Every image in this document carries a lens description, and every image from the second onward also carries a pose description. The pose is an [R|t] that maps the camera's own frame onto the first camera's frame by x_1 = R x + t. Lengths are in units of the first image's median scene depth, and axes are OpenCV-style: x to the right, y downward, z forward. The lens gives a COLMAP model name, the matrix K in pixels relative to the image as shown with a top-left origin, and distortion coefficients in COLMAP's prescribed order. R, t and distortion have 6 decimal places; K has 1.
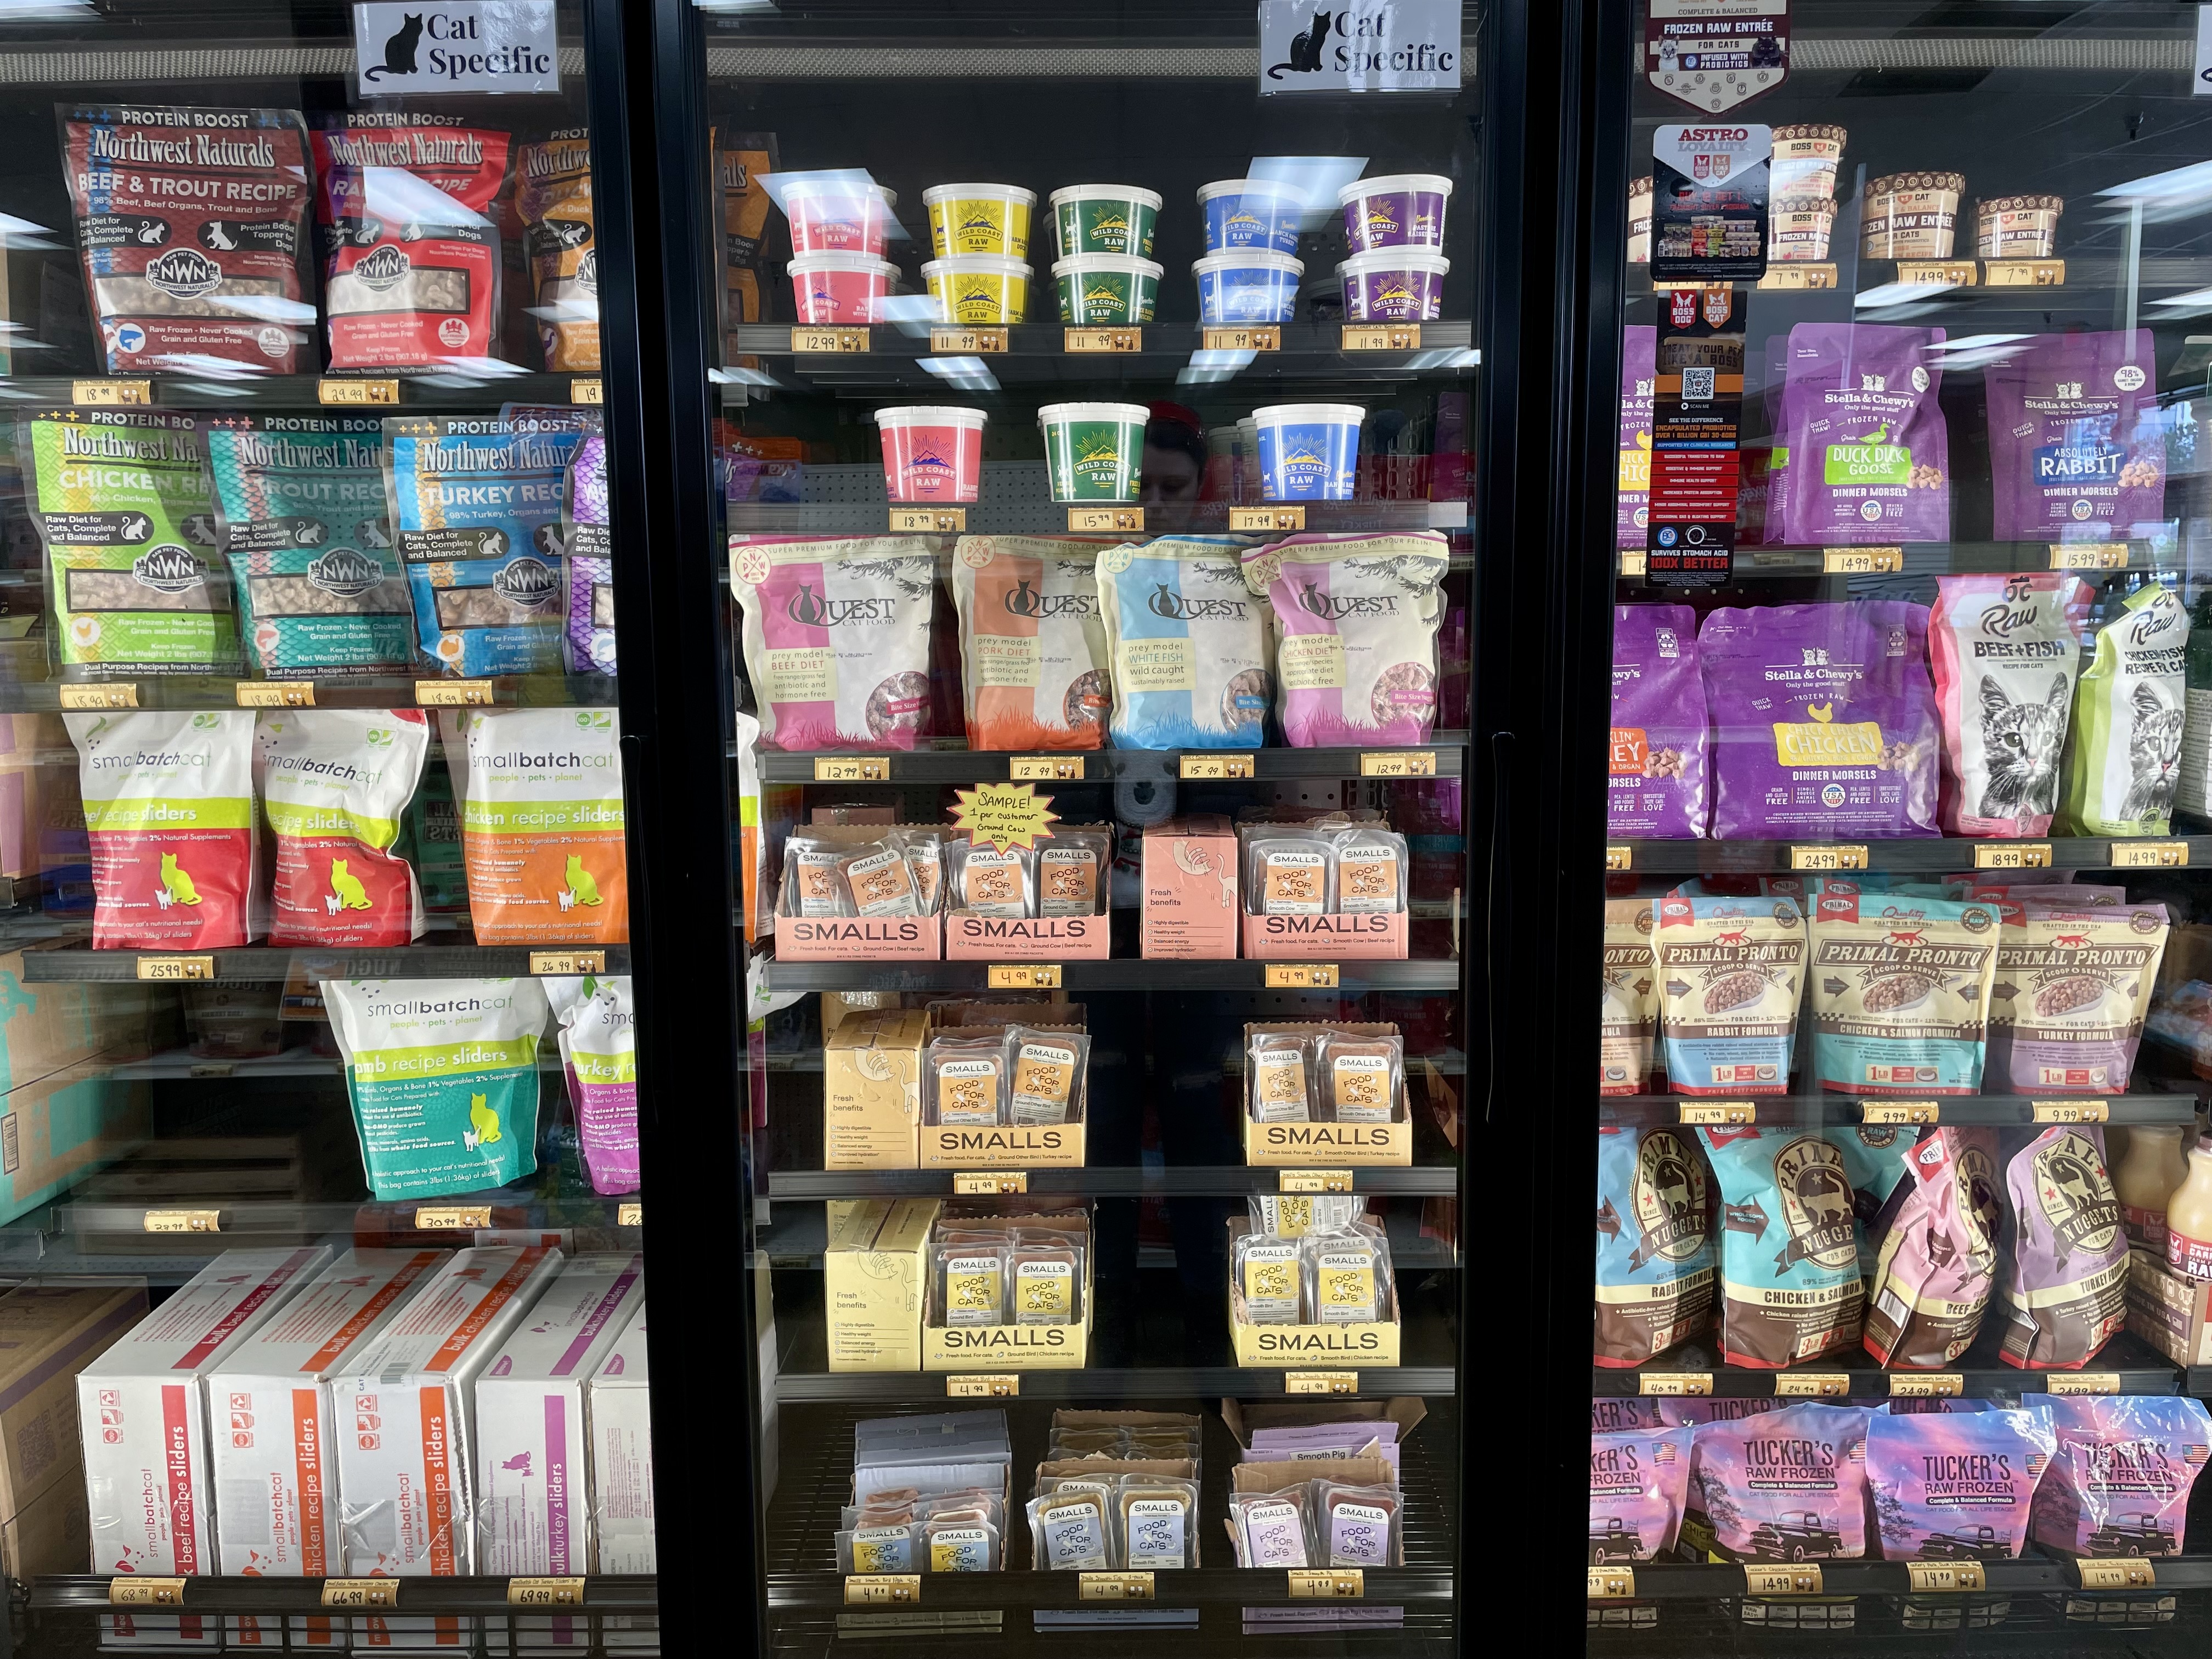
lens RADIAL K [[1670.2, 0, 1122.8], [0, 1670.2, 798.3], [0, 0, 1]] dist [0.062854, -0.090965]
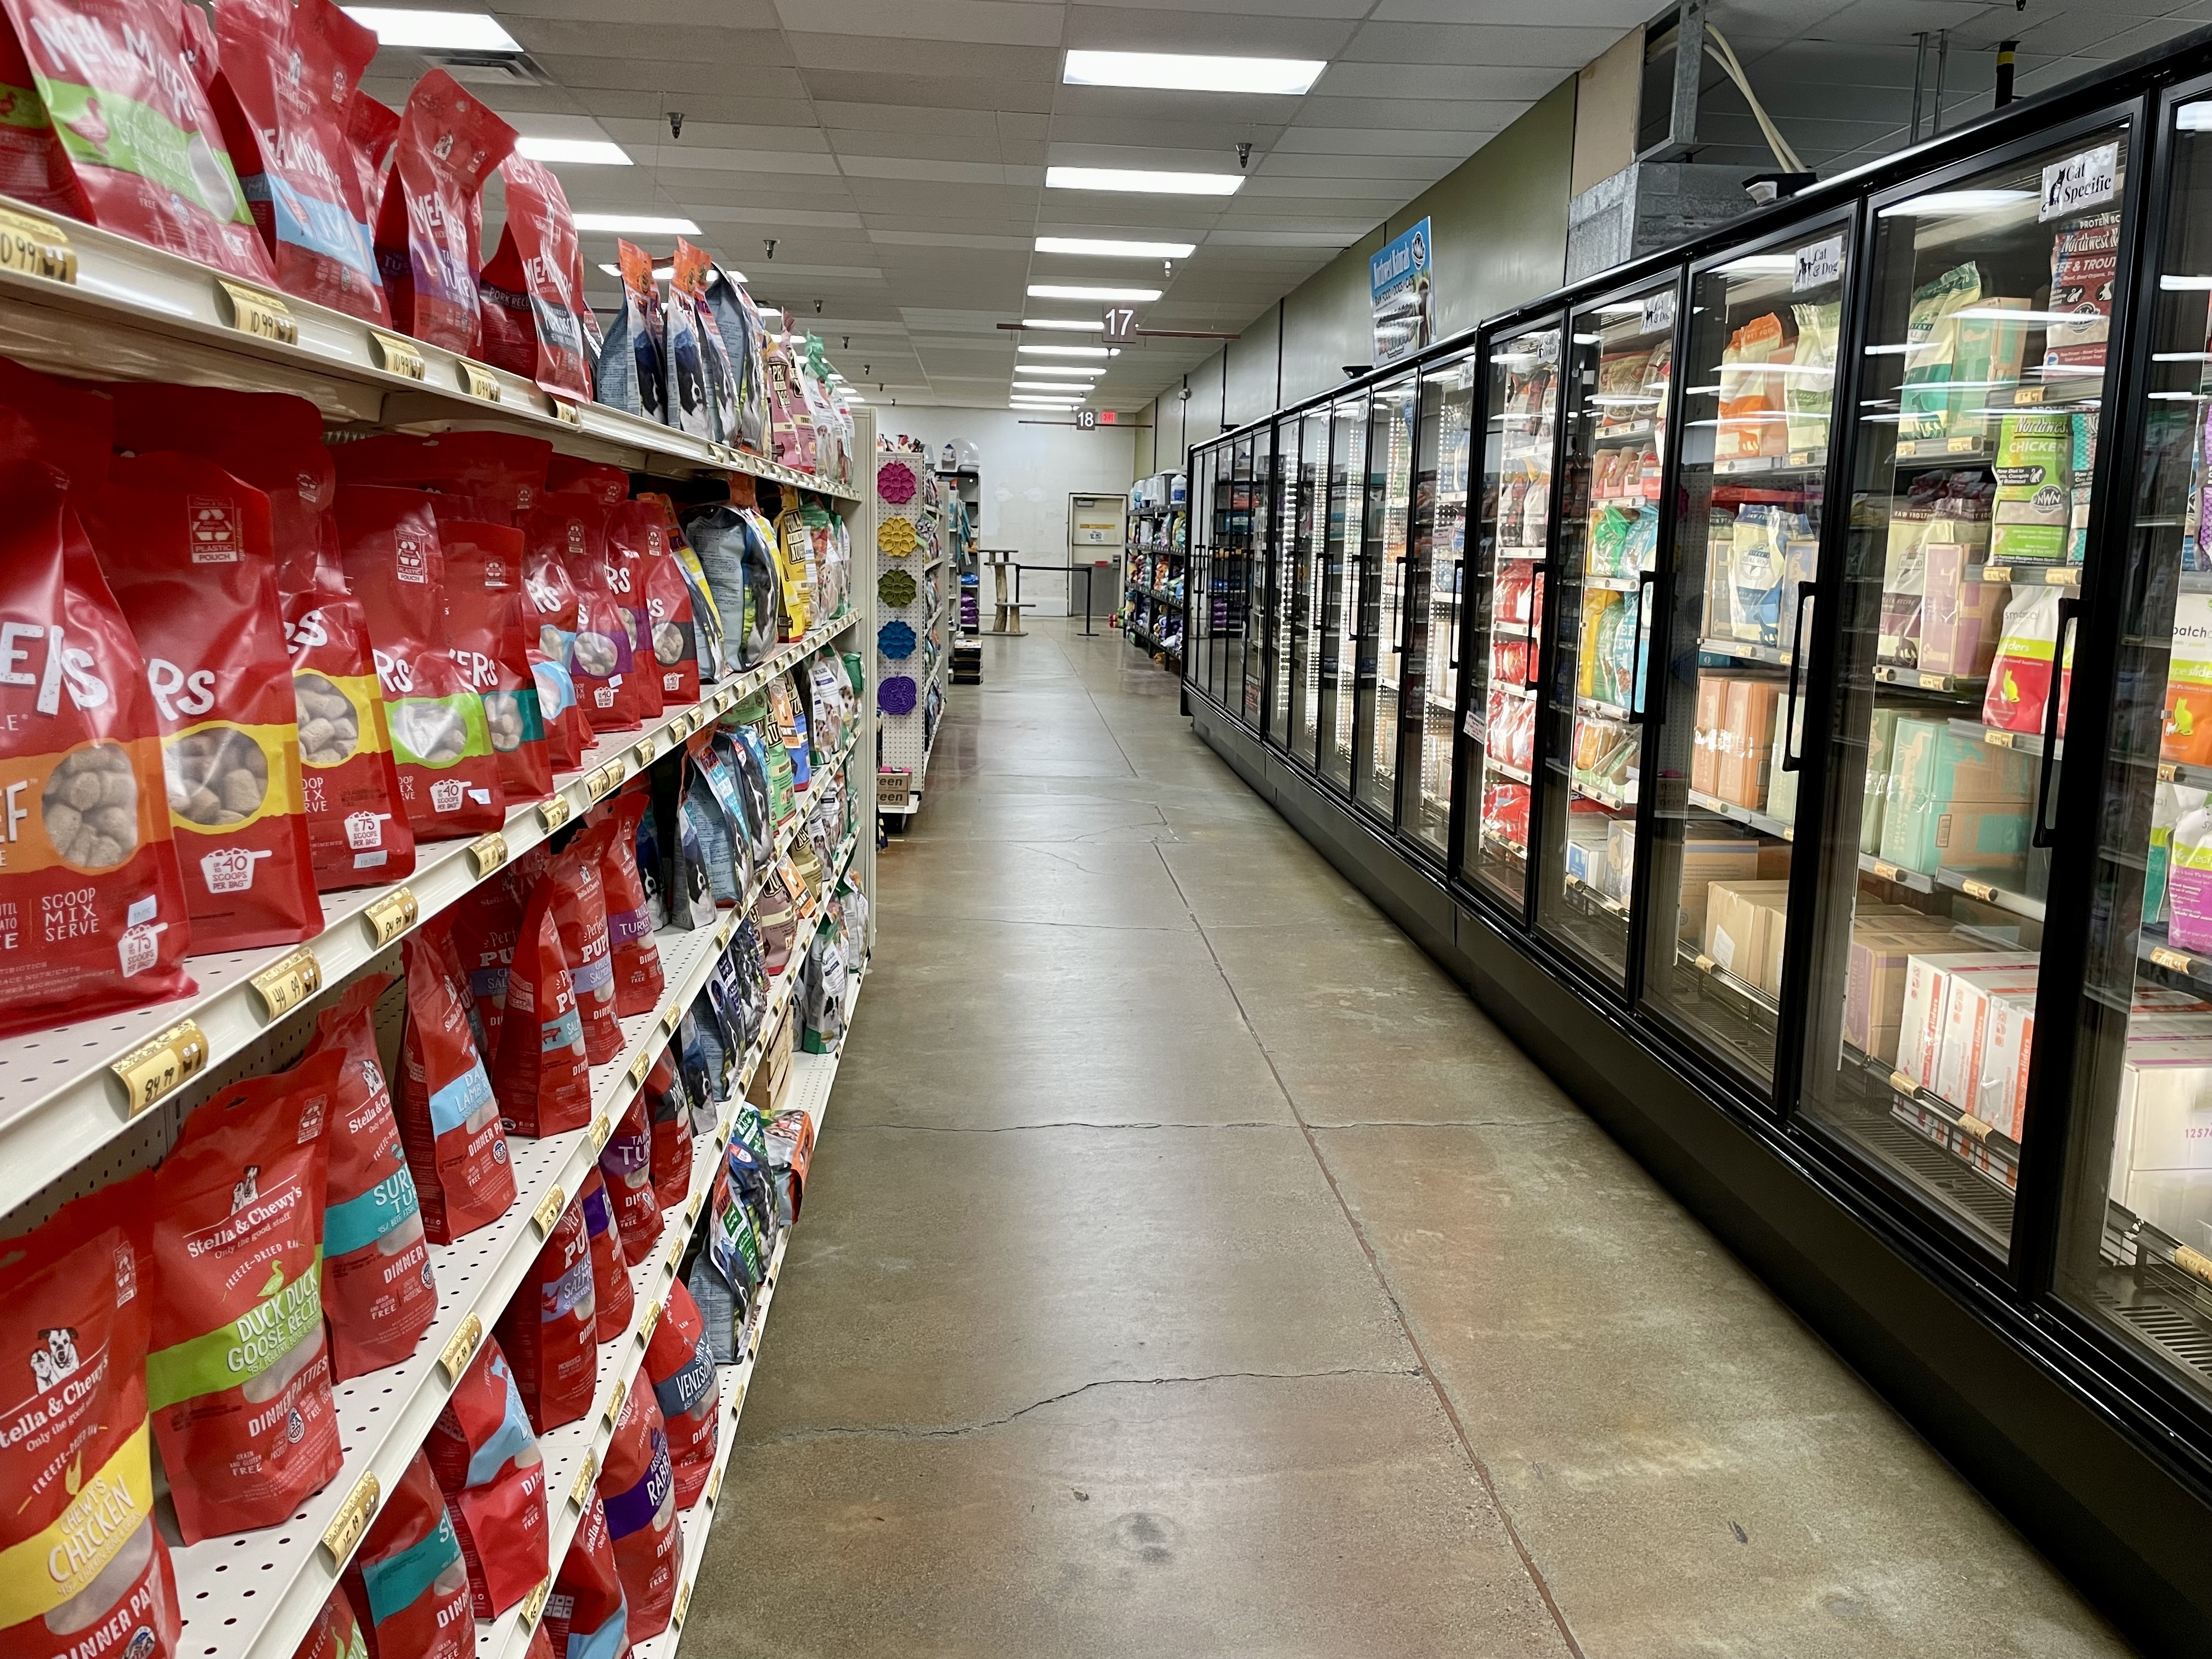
lens RADIAL K [[1670.2, 0, 1112.7], [0, 1670.2, 829.2], [0, 0, 1]] dist [0.062854, -0.090965]
pose [[0.070781, 0.183300, -0.980506, 1.057753], [-0.145999, 0.974289, 0.171598, 0.029191], [0.986749, 0.131007, 0.095723, -0.023571]]
